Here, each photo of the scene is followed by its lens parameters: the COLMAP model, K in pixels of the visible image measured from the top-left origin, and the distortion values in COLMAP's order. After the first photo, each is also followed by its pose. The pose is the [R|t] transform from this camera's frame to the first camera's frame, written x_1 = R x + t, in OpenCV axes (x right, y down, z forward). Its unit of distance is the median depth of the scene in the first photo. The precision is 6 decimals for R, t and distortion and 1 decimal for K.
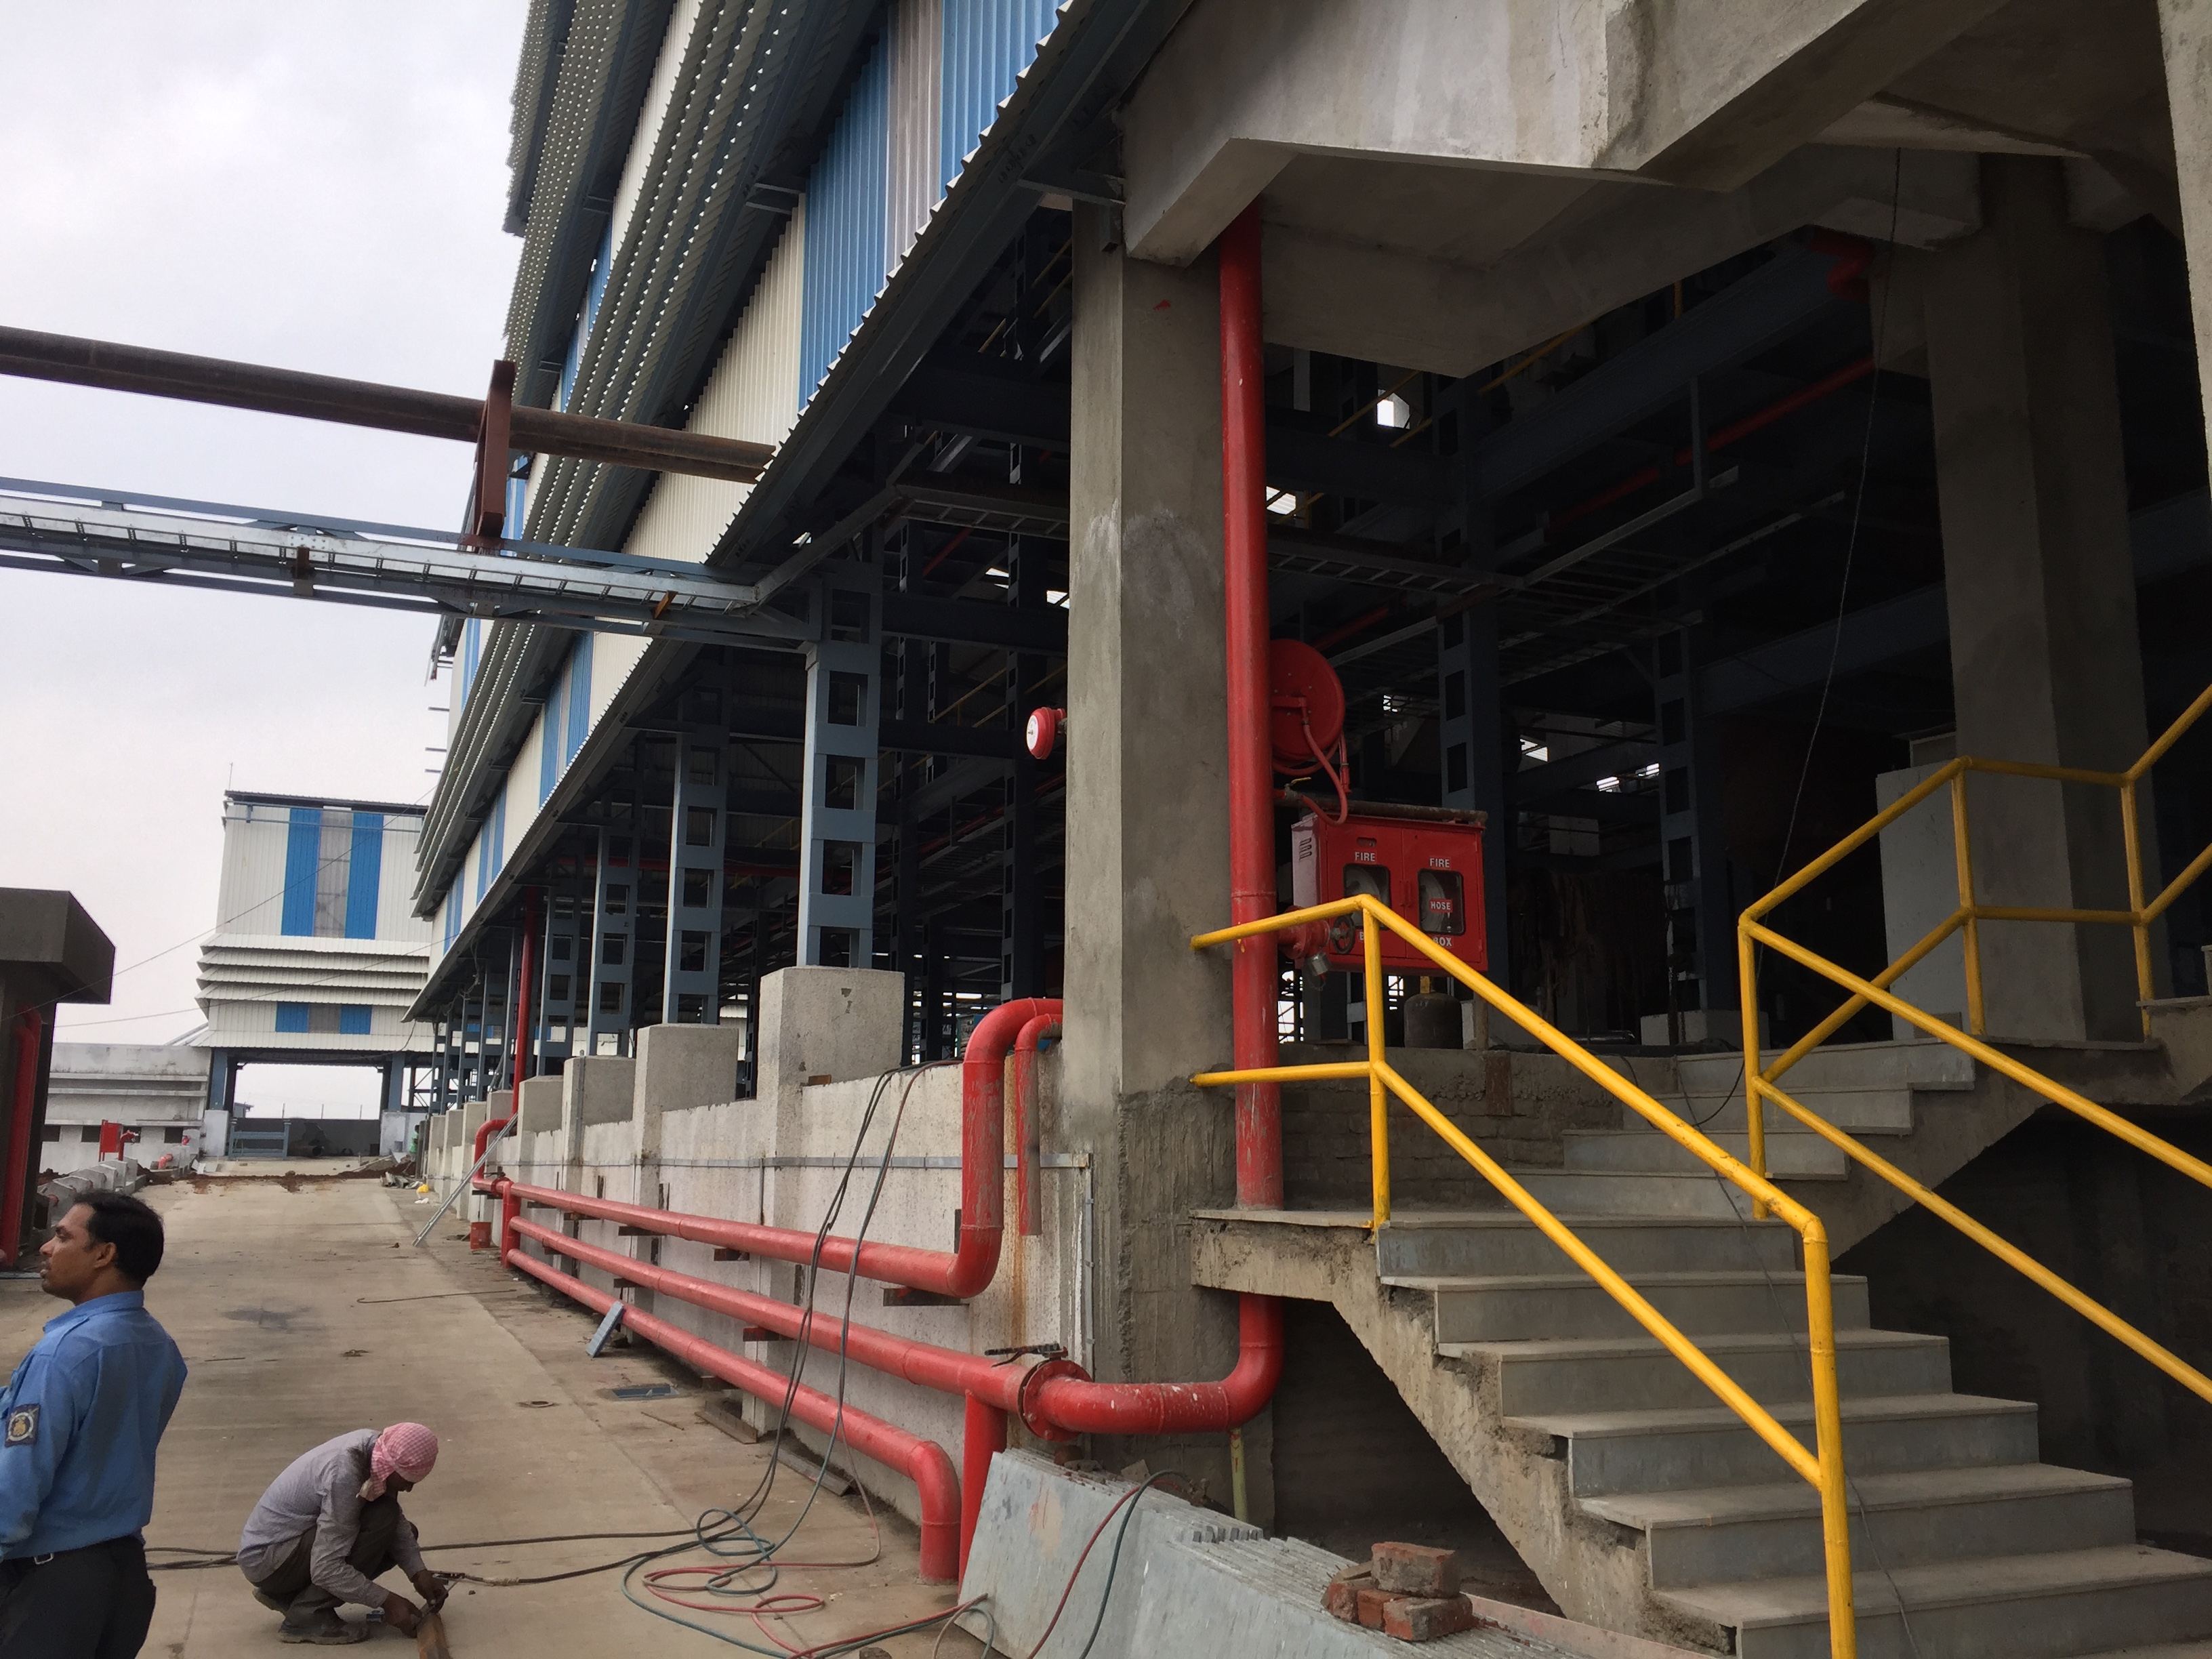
lens RADIAL K [[1881.1, 0, 1104.3], [0, 1881.1, 805.9], [0, 0, 1]] dist [0.079449, -0.116634]
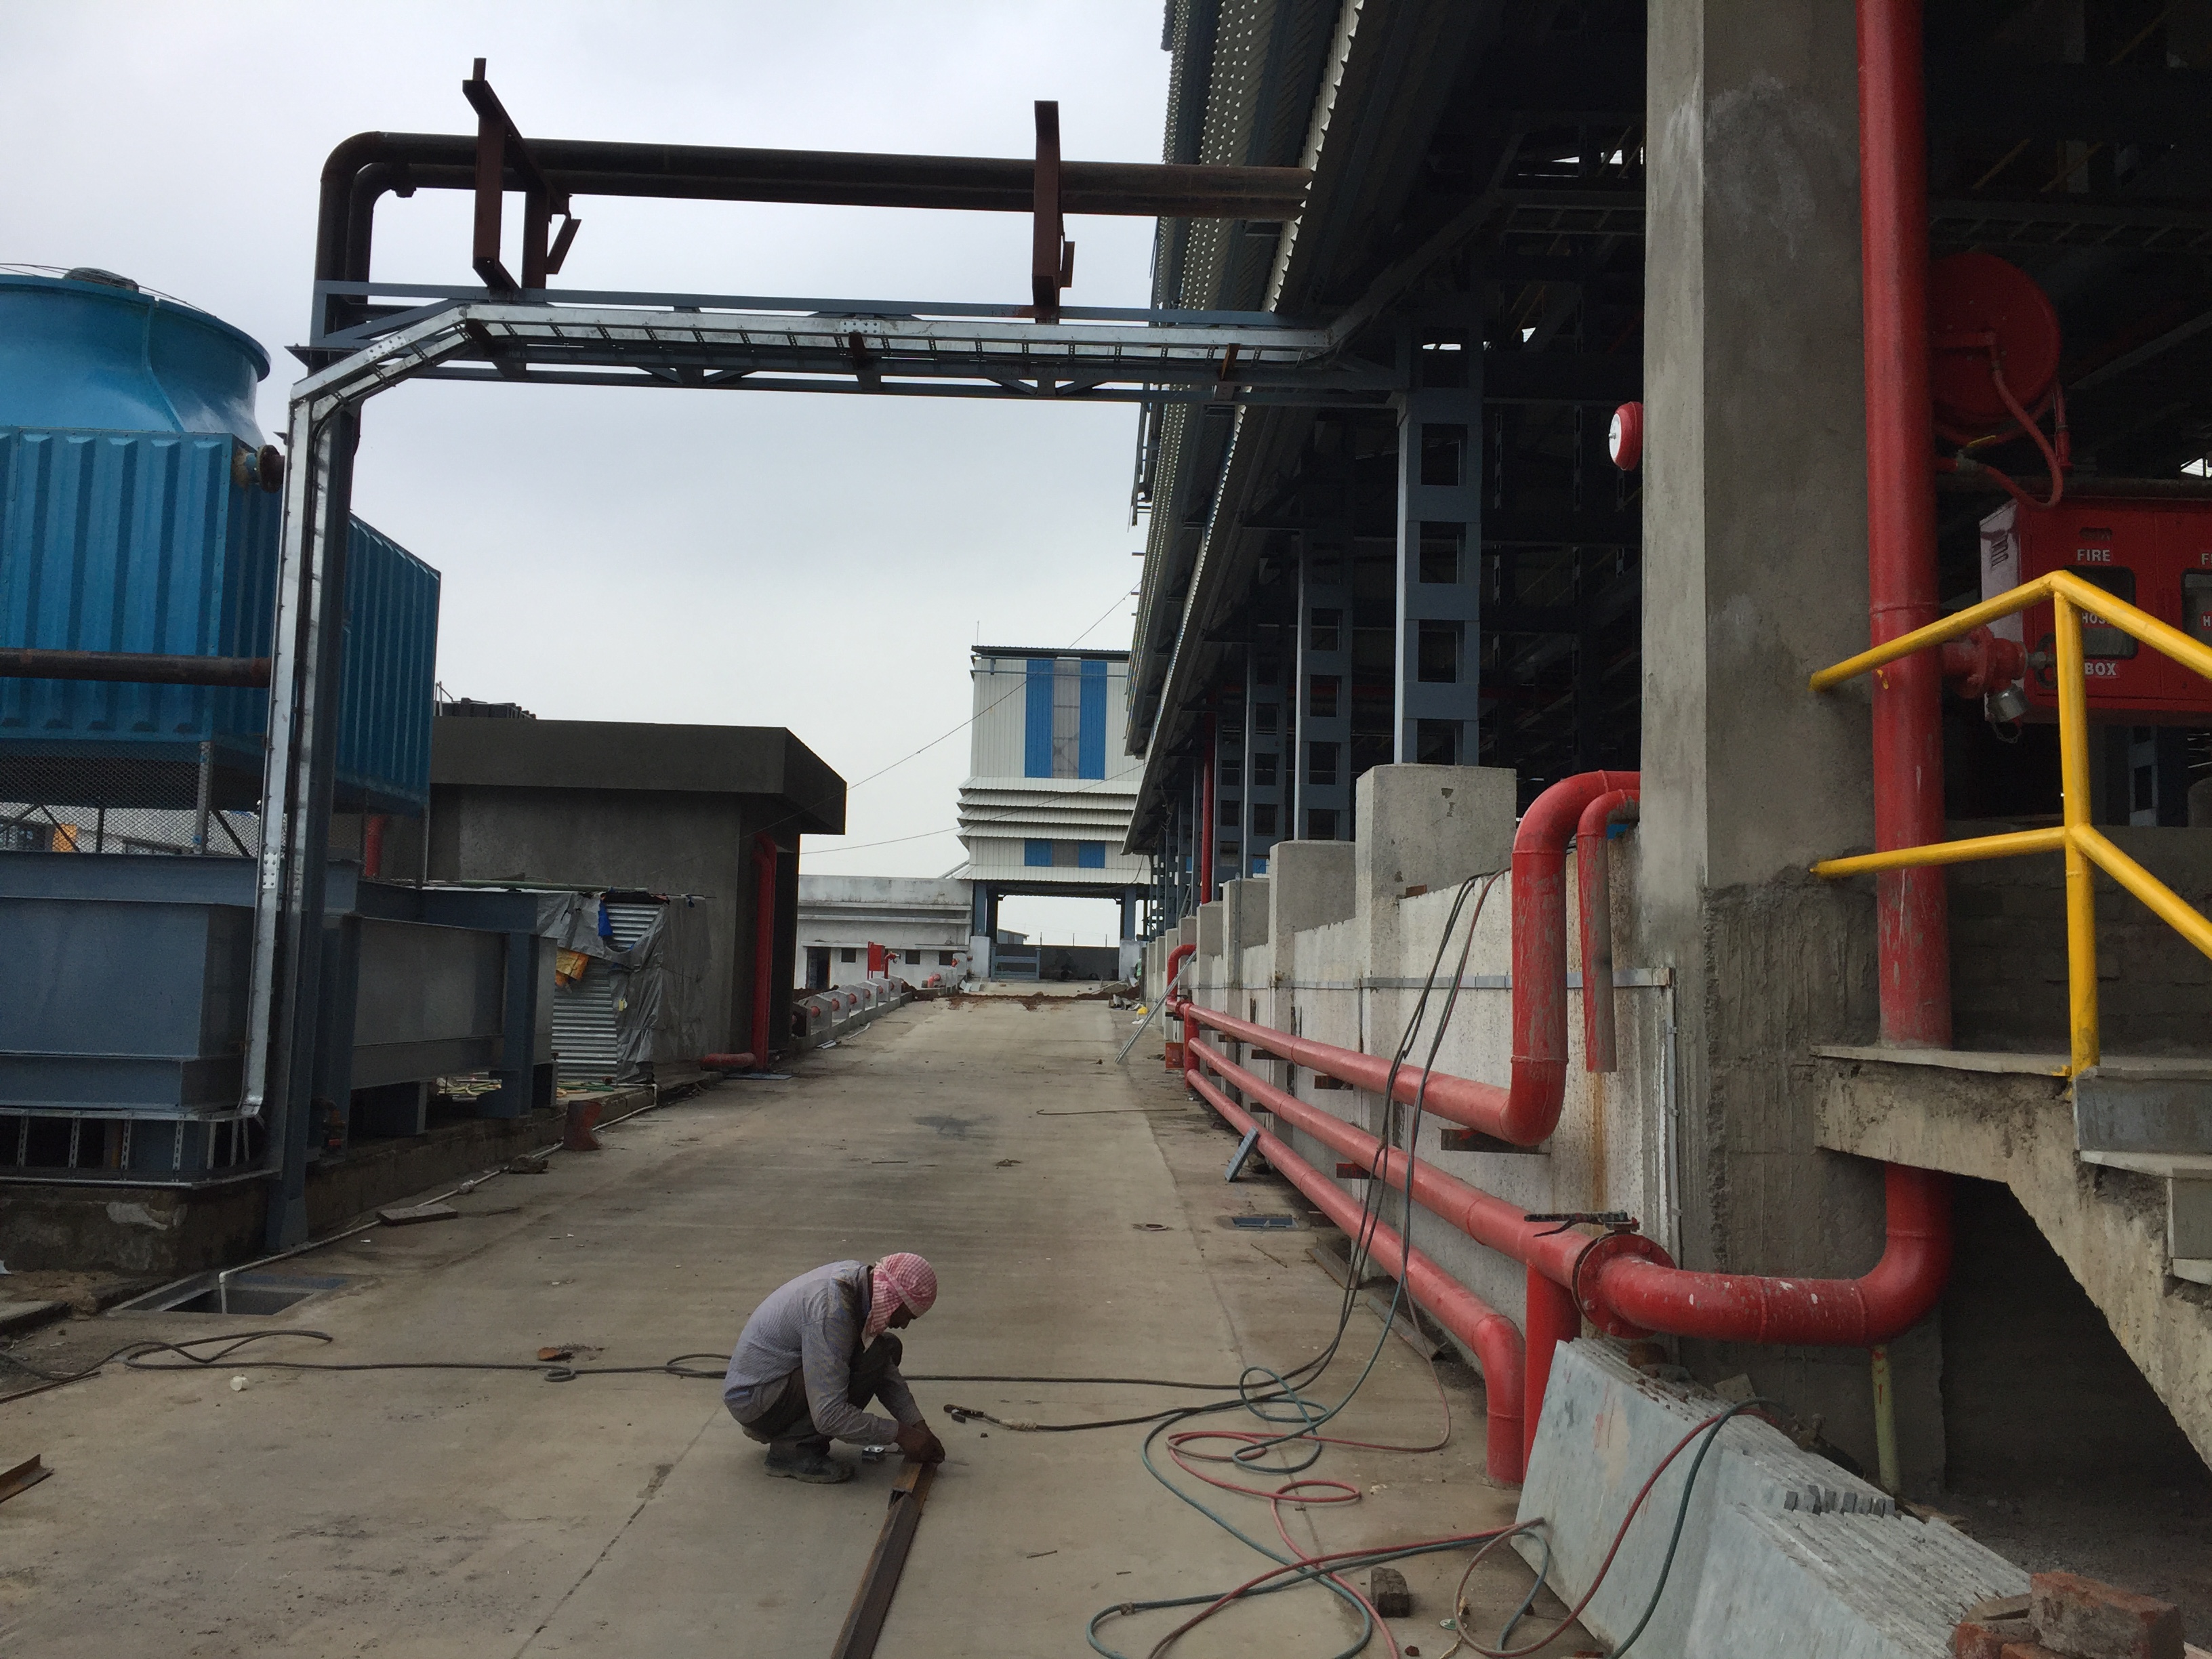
lens RADIAL K [[1881.1, 0, 1104.3], [0, 1881.1, 805.9], [0, 0, 1]] dist [0.079449, -0.116634]
pose [[0.928711, -0.016988, -0.370415, 0.056926], [0.048381, 0.995962, 0.075623, 0.046819], [0.367635, -0.088153, 0.925783, 0.201895]]
